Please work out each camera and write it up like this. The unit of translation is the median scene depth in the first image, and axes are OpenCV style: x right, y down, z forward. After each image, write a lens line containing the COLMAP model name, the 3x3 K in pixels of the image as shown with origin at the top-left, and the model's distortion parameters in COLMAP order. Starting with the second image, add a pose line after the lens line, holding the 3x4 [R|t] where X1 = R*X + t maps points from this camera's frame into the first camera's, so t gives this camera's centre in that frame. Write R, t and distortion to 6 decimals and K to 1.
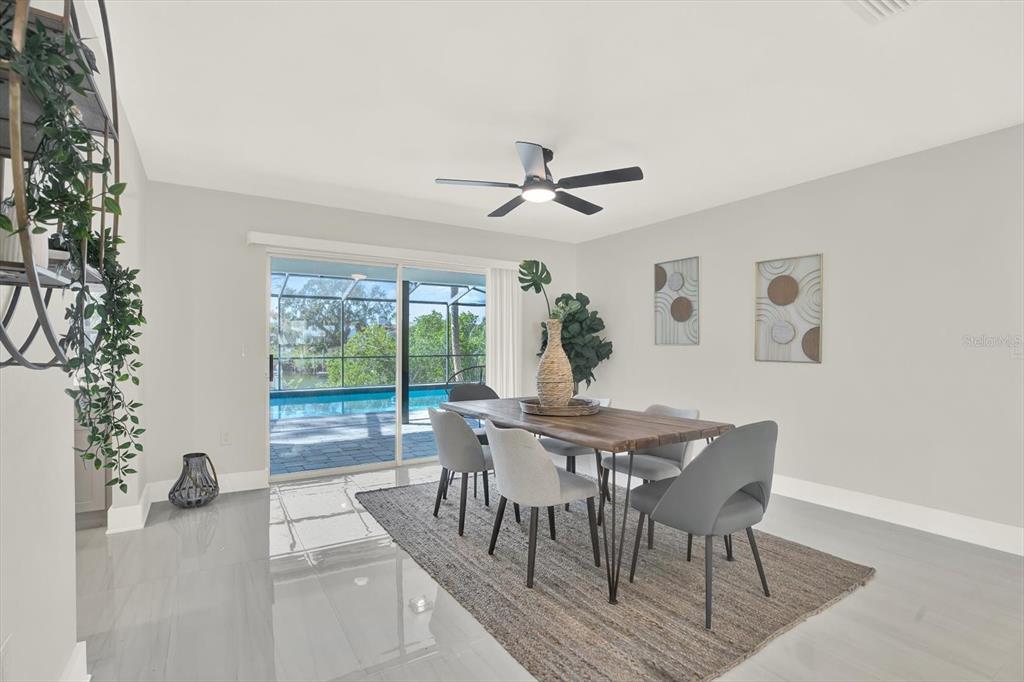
lens RADIAL K [[483.1, 0, 512.0], [0, 483.1, 341.0], [0, 0, 1]] dist [-0.027802, 0.000637]
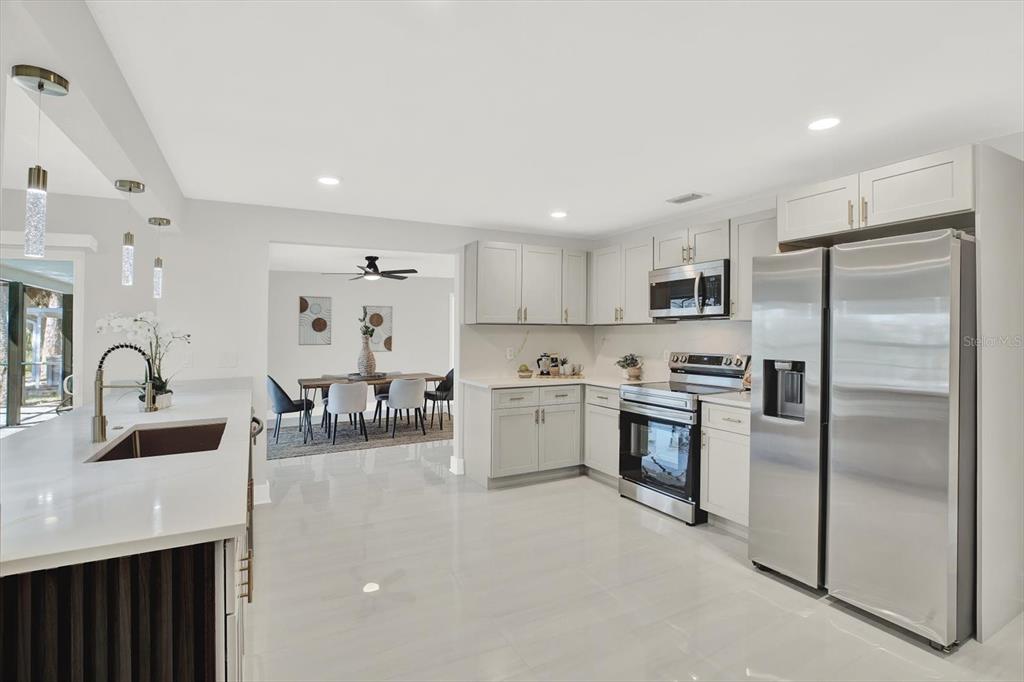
lens RADIAL K [[483.1, 0, 512.0], [0, 483.1, 341.0], [0, 0, 1]] dist [-0.027802, 0.000637]
pose [[0.078294, -0.016719, 0.996790, -1.702379], [-0.003912, 0.999847, 0.017078, -0.048885], [-0.996923, -0.005237, 0.078216, 0.185608]]
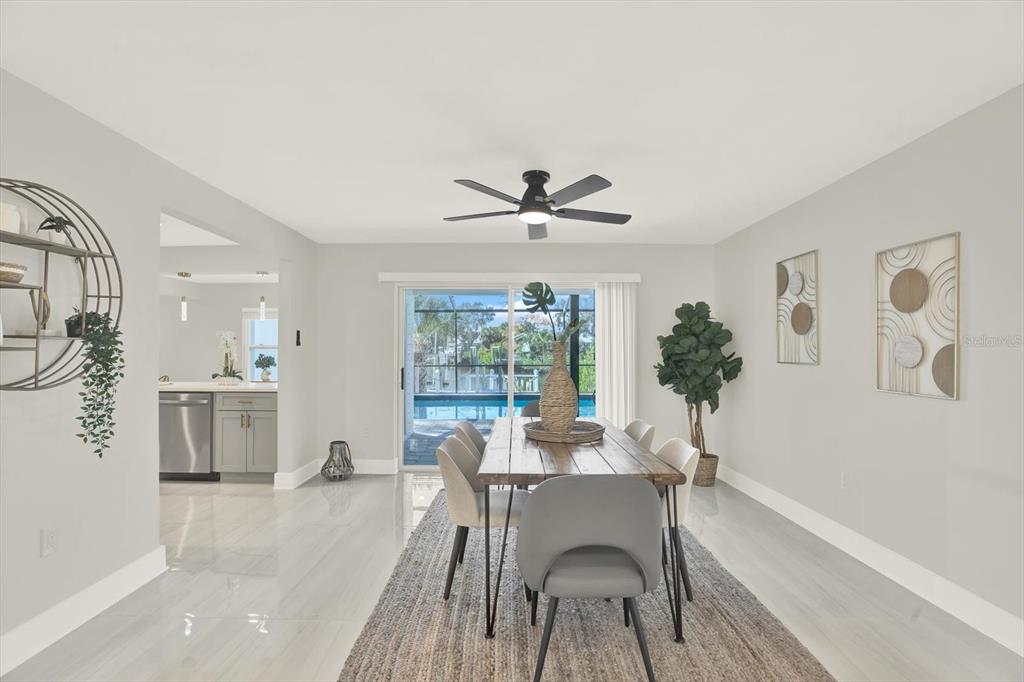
lens RADIAL K [[477.2, 0, 504.0], [0, 477.2, 343.2], [0, 0, 1]] dist [-0.029327, 0.000487]
pose [[0.833565, -0.009475, -0.552340, 0.461912], [0.006051, 0.999950, -0.008023, -0.028590], [0.552388, 0.003345, 0.833580, 0.121486]]
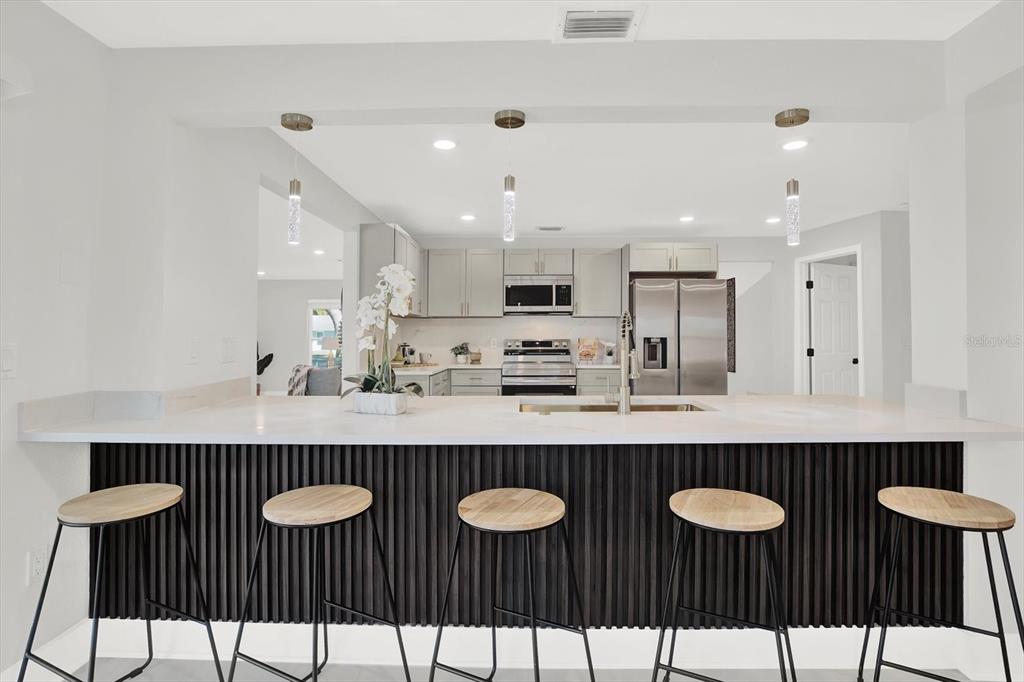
lens RADIAL K [[483.1, 0, 512.0], [0, 483.1, 341.0], [0, 0, 1]] dist [-0.027802, 0.000637]
pose [[-0.816744, -0.006615, 0.576962, -1.401889], [-0.000907, 0.999948, 0.010181, -0.013293], [-0.576999, 0.007792, -0.816707, 1.135129]]
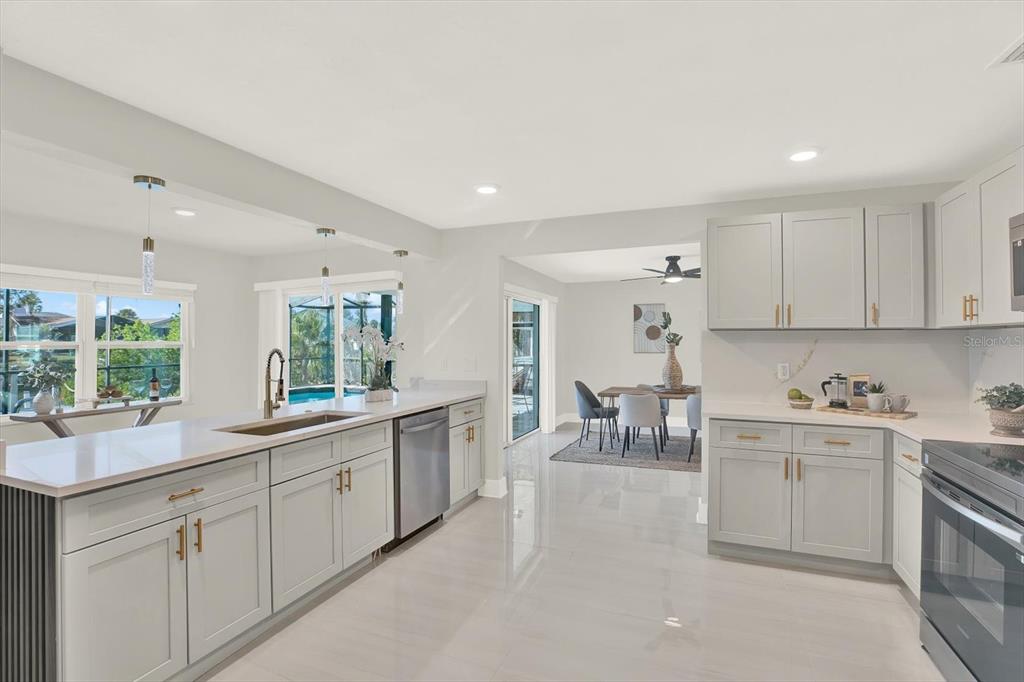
lens RADIAL K [[483.1, 0, 512.0], [0, 483.1, 341.0], [0, 0, 1]] dist [-0.027802, 0.000637]
pose [[0.817410, -0.001086, 0.576055, -1.329242], [-0.002283, 0.999984, 0.005125, -0.053689], [-0.576051, -0.005504, 0.817395, -0.162503]]
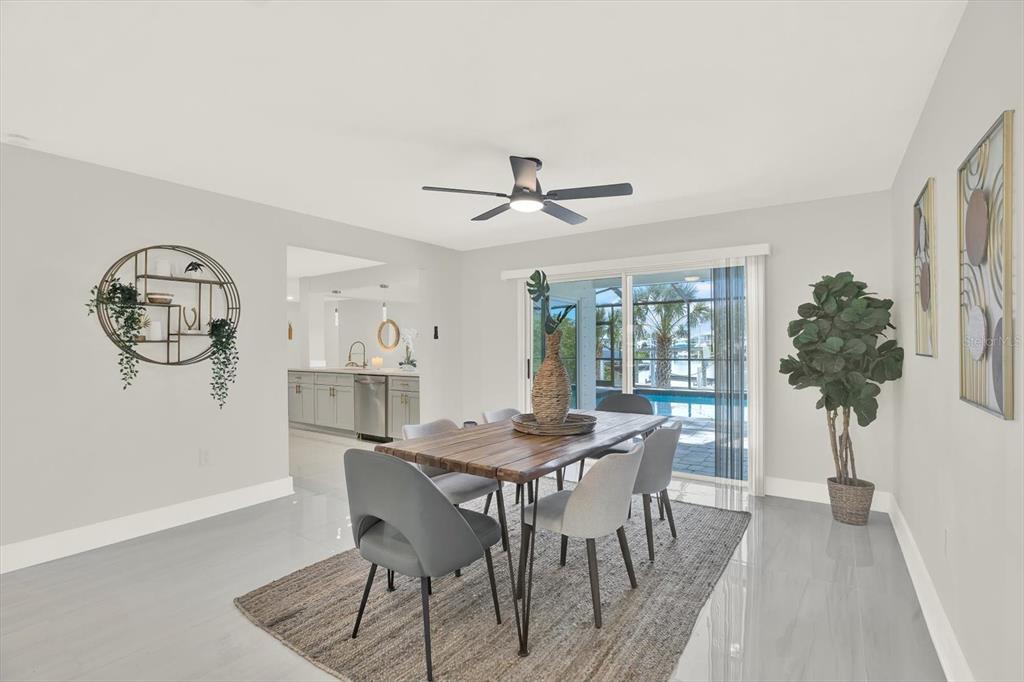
lens RADIAL K [[477.2, 0, 504.0], [0, 477.2, 343.2], [0, 0, 1]] dist [-0.029327, 0.000487]
pose [[0.370696, -0.008586, -0.928715, 0.802845], [0.015884, 0.999870, -0.002904, -0.014149], [0.928618, -0.013676, 0.370784, 0.499215]]
